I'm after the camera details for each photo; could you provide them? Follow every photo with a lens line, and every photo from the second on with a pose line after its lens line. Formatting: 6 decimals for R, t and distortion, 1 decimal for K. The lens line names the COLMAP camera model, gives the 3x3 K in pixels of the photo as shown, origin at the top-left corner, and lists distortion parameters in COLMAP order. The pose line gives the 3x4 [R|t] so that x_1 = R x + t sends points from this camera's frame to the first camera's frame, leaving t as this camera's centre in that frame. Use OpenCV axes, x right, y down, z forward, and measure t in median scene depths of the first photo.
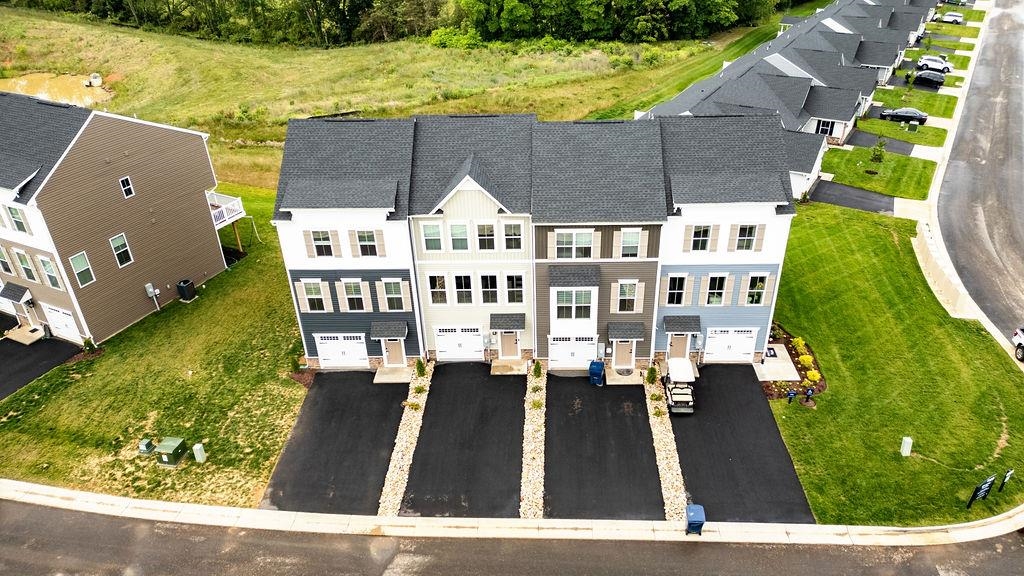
lens RADIAL K [[721.9, 0, 535.0], [0, 721.9, 299.7], [0, 0, 1]] dist [0.082680, -0.080653]
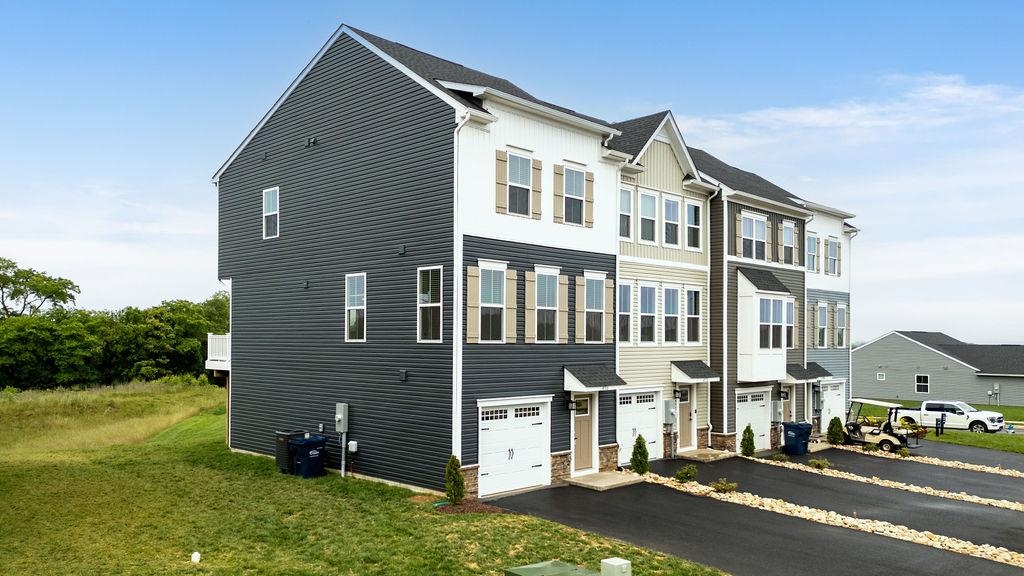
lens RADIAL K [[789.4, 0, 492.1], [0, 789.4, 322.7], [0, 0, 1]] dist [0.094588, -0.000395]
pose [[0.701313, 0.034583, 0.712014, -0.661277], [0.355480, 0.848803, -0.391365, 0.204817], [-0.617894, 0.527577, 0.582983, 0.698713]]
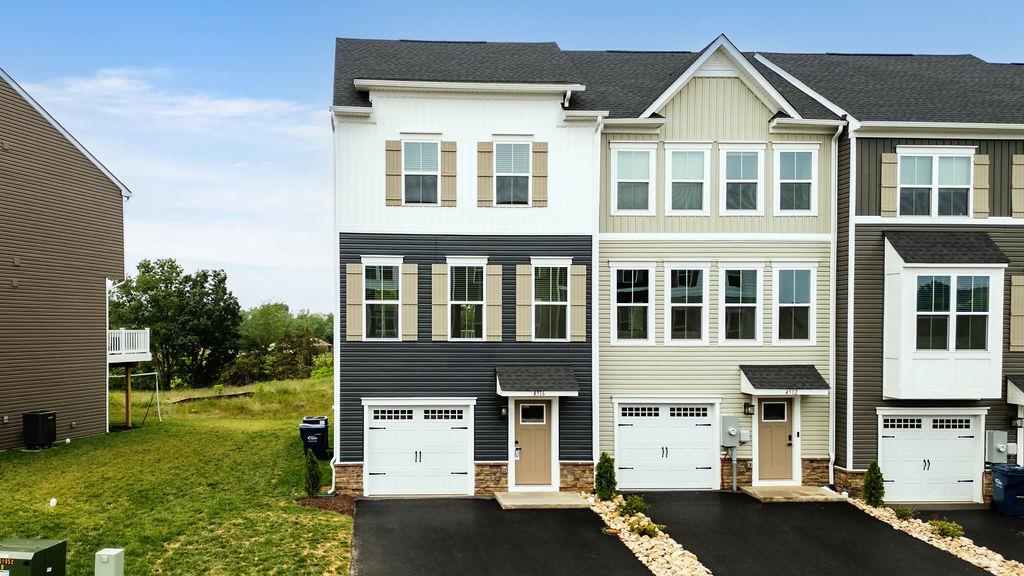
lens RADIAL K [[781.9, 0, 401.6], [0, 781.9, 341.0], [0, 0, 1]] dist [0.107205, -0.097262]
pose [[0.997391, 0.018359, 0.069815, -0.321206], [0.020104, 0.858216, -0.512894, 0.269395], [-0.069332, 0.512959, 0.855608, 0.580952]]
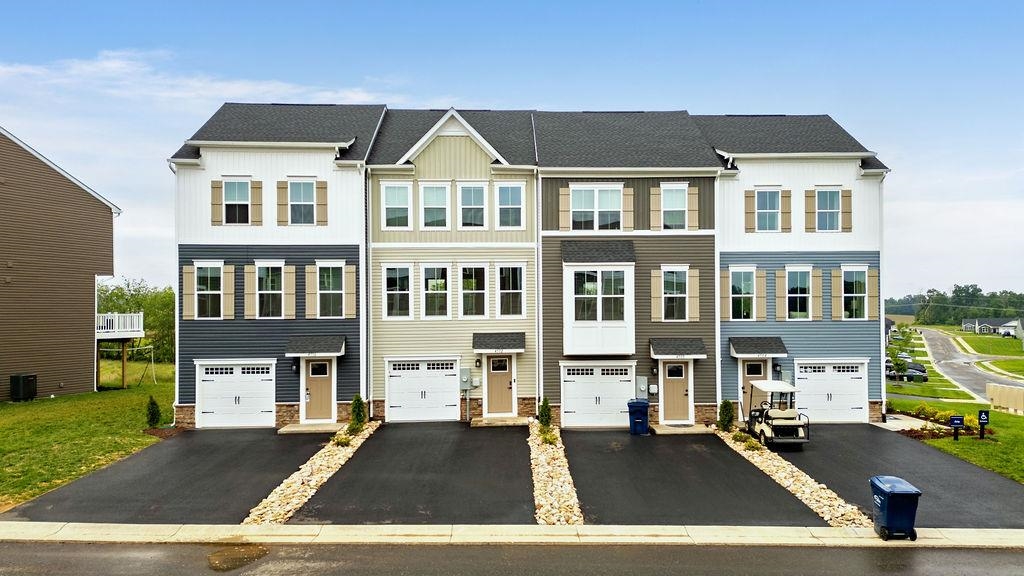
lens RADIAL K [[721.9, 0, 535.0], [0, 721.9, 299.7], [0, 0, 1]] dist [0.082680, -0.080653]
pose [[0.998452, 0.009322, 0.054828, -0.042385], [0.021690, 0.842519, -0.538229, 0.363075], [-0.051211, 0.538586, 0.841013, 0.423702]]
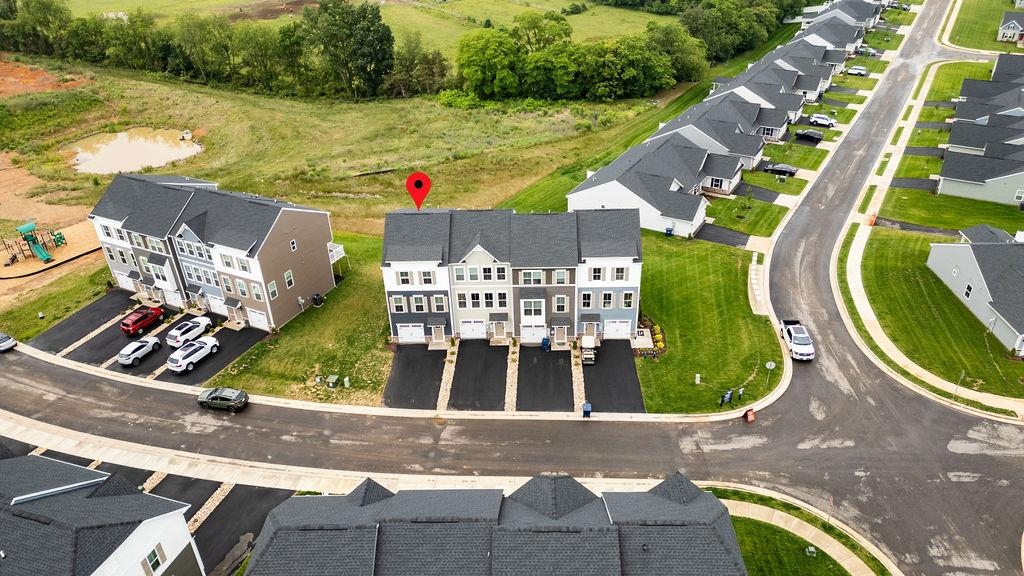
lens RADIAL K [[727.4, 0, 512.0], [0, 727.4, 288.0], [0, 0, 1]] dist [0.090417, -0.001378]
pose [[0.999727, -0.004558, -0.022917, 0.042124], [0.004364, 0.999954, -0.008509, -0.030143], [0.022955, 0.008406, 0.999701, -0.921069]]
